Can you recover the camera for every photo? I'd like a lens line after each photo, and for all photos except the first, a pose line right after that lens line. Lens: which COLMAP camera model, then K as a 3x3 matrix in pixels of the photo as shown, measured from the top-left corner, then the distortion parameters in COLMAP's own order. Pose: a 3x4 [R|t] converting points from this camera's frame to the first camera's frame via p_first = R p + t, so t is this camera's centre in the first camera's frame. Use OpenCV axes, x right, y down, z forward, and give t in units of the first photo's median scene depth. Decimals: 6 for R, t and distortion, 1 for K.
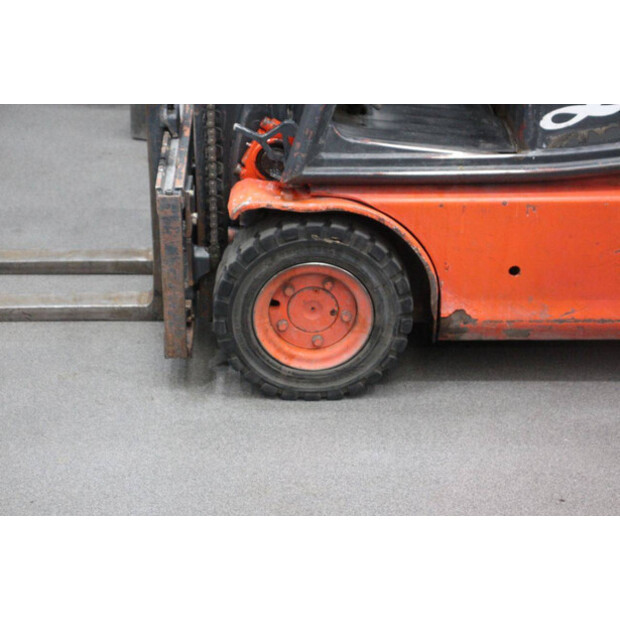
lens RADIAL K [[1413.2, 0, 311.0], [0, 1413.2, 311.2], [0, 0, 1]] dist [0.335588, 0.000000]
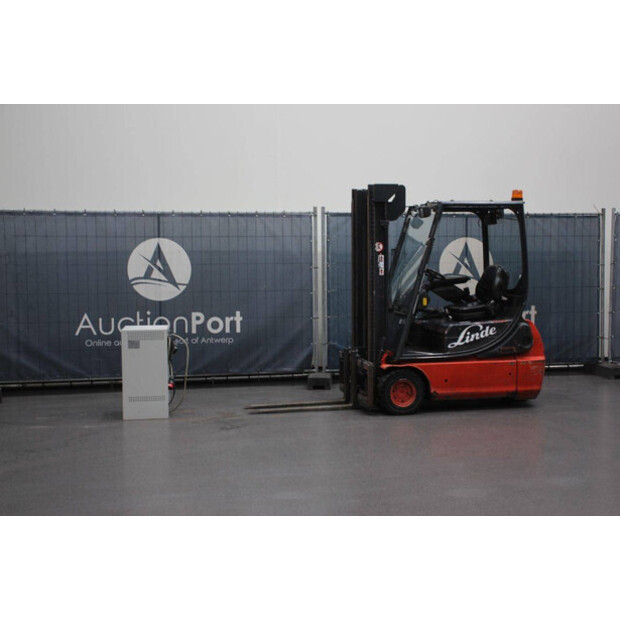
lens RADIAL K [[859.3, 0, 308.7], [0, 859.3, 311.3], [0, 0, 1]] dist [0.062404, 0.000000]
pose [[0.982230, -0.031178, 0.185073, -0.747791], [0.100588, 0.919969, -0.378866, 0.728408], [-0.158449, 0.390750, 0.906757, -1.400769]]
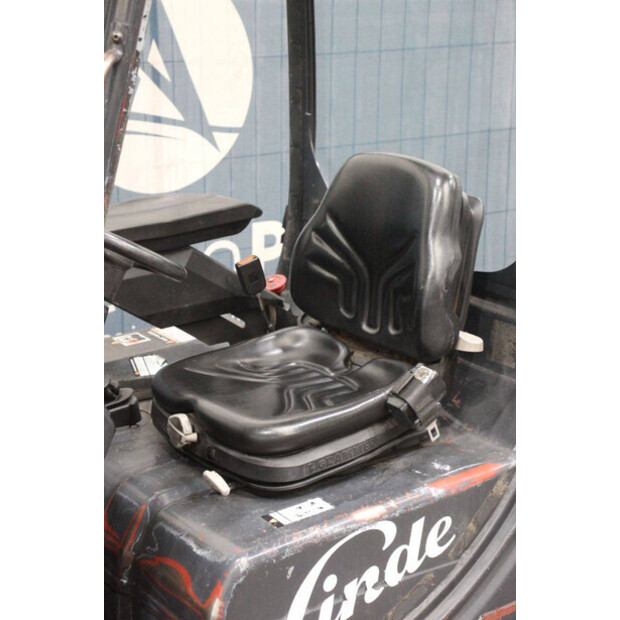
lens RADIAL K [[1310.0, 0, 314.1], [0, 1310.0, 312.4], [0, 0, 1]] dist [0.411887, 0.000000]
pose [[0.822949, -0.161301, 0.544735, -0.161983], [0.248488, 0.964462, -0.089812, -0.241373], [-0.510890, 0.209271, 0.833785, 0.306124]]
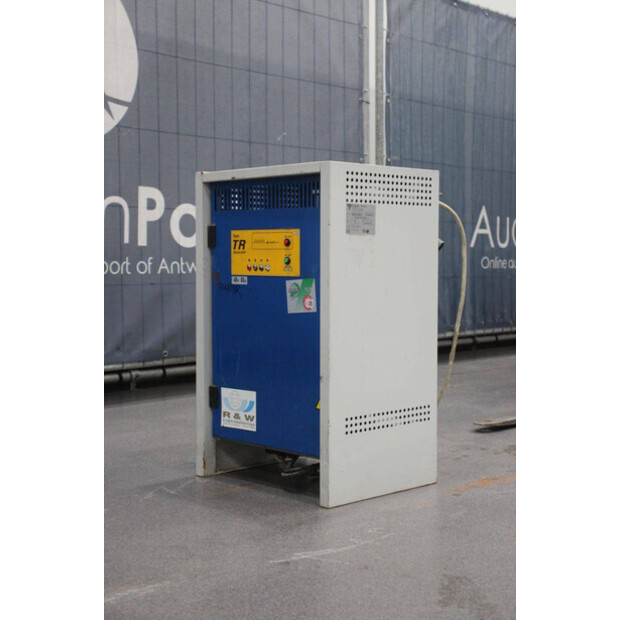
lens RADIAL K [[1021.5, 0, 313.2], [0, 1021.5, 313.3], [0, 0, 1]] dist [0.145055, 0.000000]
pose [[0.682338, -0.051721, 0.729205, -1.398353], [0.328938, 0.912532, -0.243073, 0.058711], [-0.652851, 0.405721, 0.639669, 0.550614]]
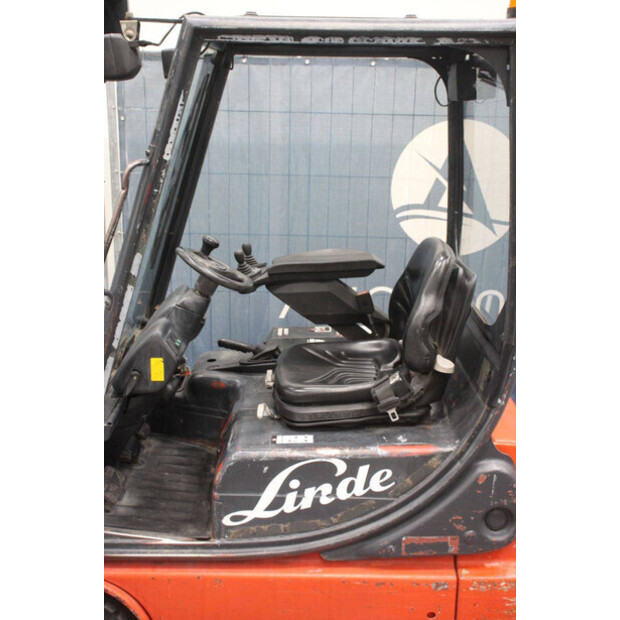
lens RADIAL K [[756.2, 0, 307.0], [0, 756.2, 314.1], [0, 0, 1]] dist [0.020869, 0.000000]
pose [[0.999468, 0.013846, -0.029541, 0.250321], [-0.018741, 0.984836, -0.172474, -0.195594], [0.026705, 0.172936, 0.984571, 0.229554]]
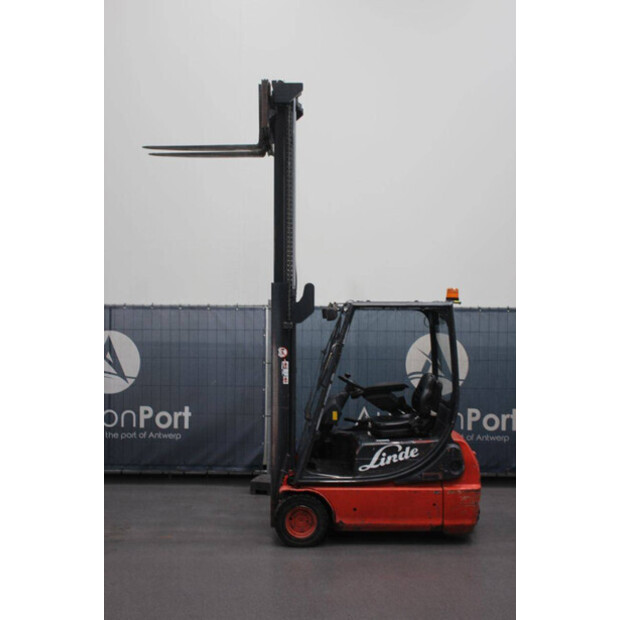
lens RADIAL K [[713.2, 0, 305.9], [0, 713.2, 312.6], [0, 0, 1]] dist [-0.018882, 0.000000]
pose [[0.999580, -0.006342, -0.028273, 0.069801], [-0.007052, 0.893175, -0.449654, 0.351411], [0.028105, 0.449665, 0.892755, -0.911273]]
